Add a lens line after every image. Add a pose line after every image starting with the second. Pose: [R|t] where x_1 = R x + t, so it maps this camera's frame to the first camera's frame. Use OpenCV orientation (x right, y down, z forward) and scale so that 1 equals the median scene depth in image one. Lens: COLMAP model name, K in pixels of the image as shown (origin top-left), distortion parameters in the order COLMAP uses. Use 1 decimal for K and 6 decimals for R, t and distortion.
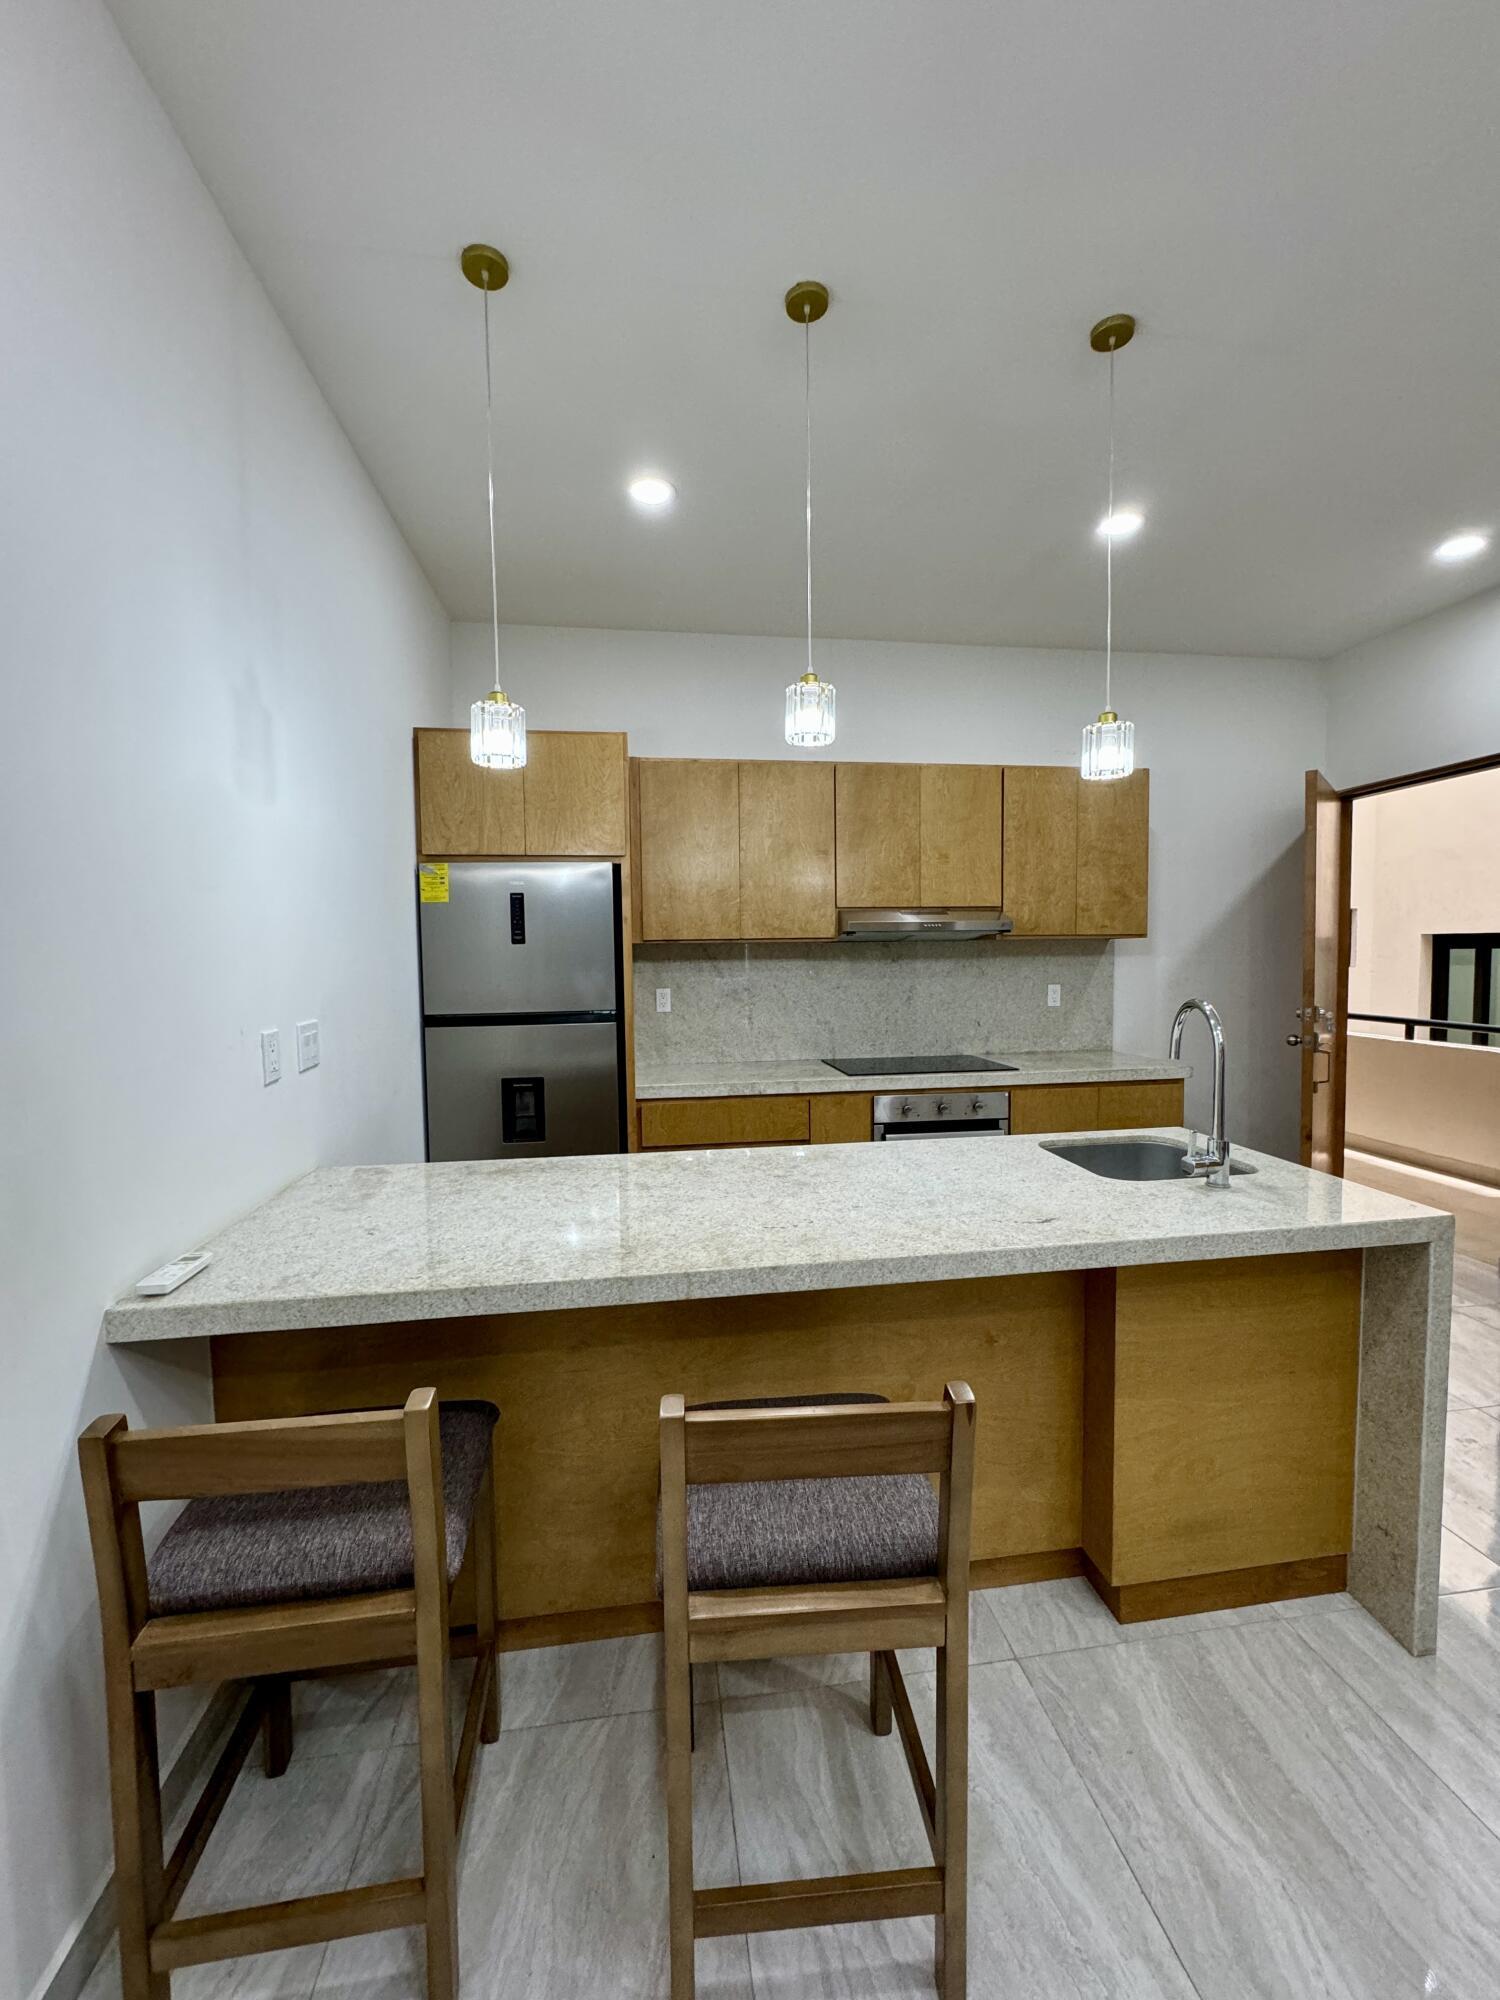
lens RADIAL K [[799.5, 0, 751.0], [0, 799.5, 997.3], [0, 0, 1]] dist [-0.004040, -0.000022]
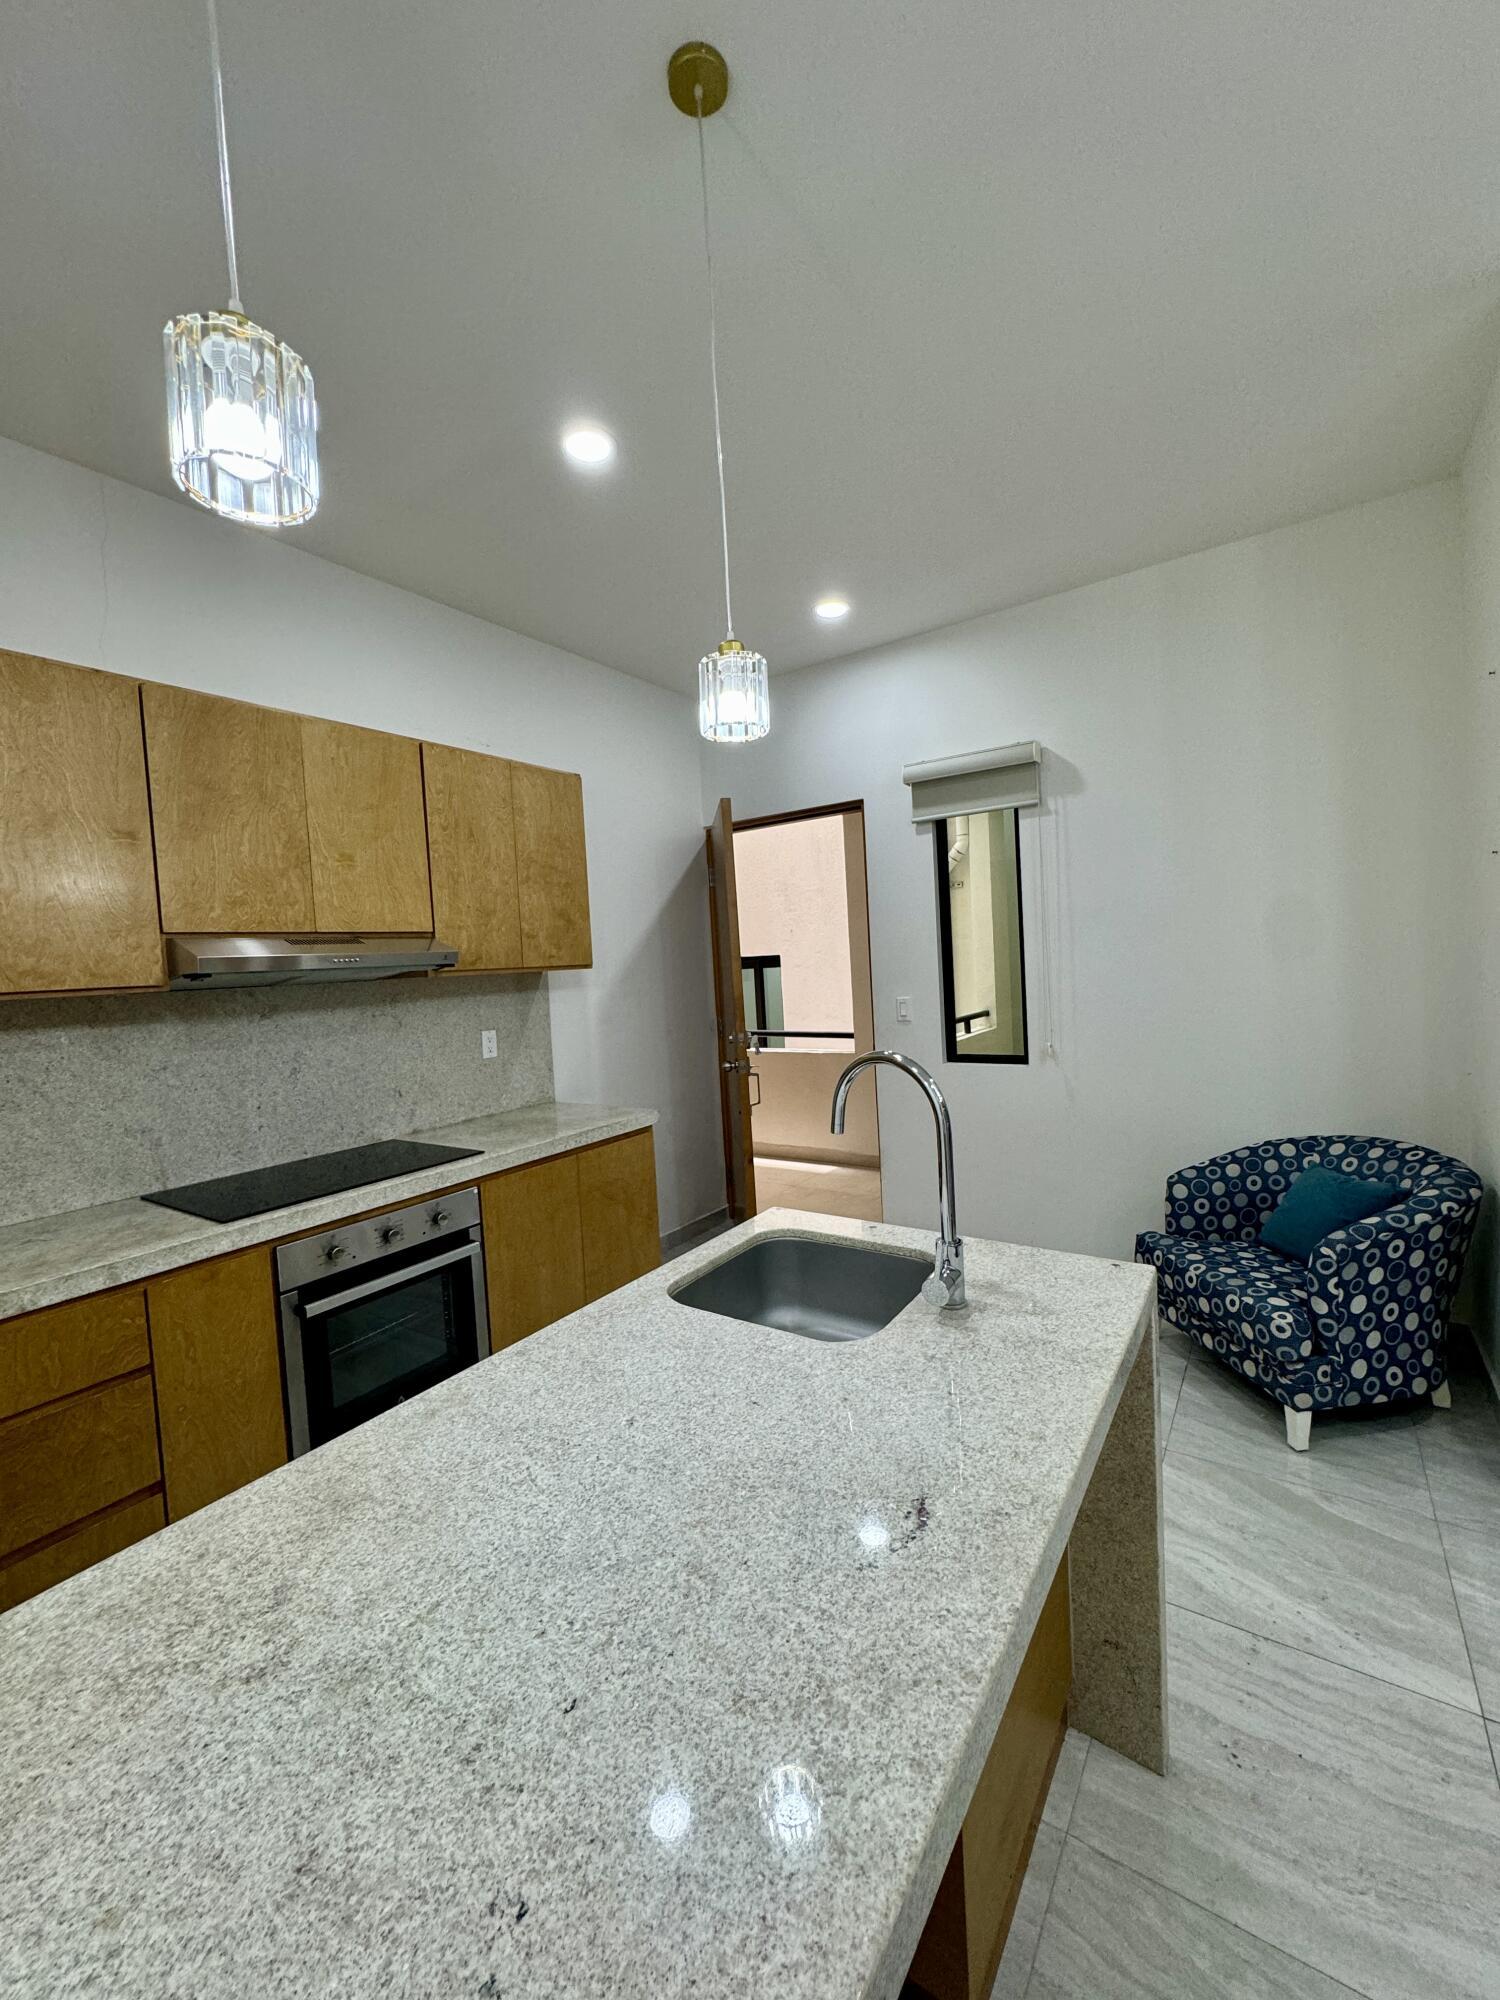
lens RADIAL K [[799.5, 0, 751.0], [0, 799.5, 997.3], [0, 0, 1]] dist [-0.004040, -0.000022]
pose [[0.675424, -0.056934, 0.735228, -0.031273], [0.085421, 0.996344, -0.001318, -0.029055], [-0.732465, 0.063694, 0.677818, 0.302363]]
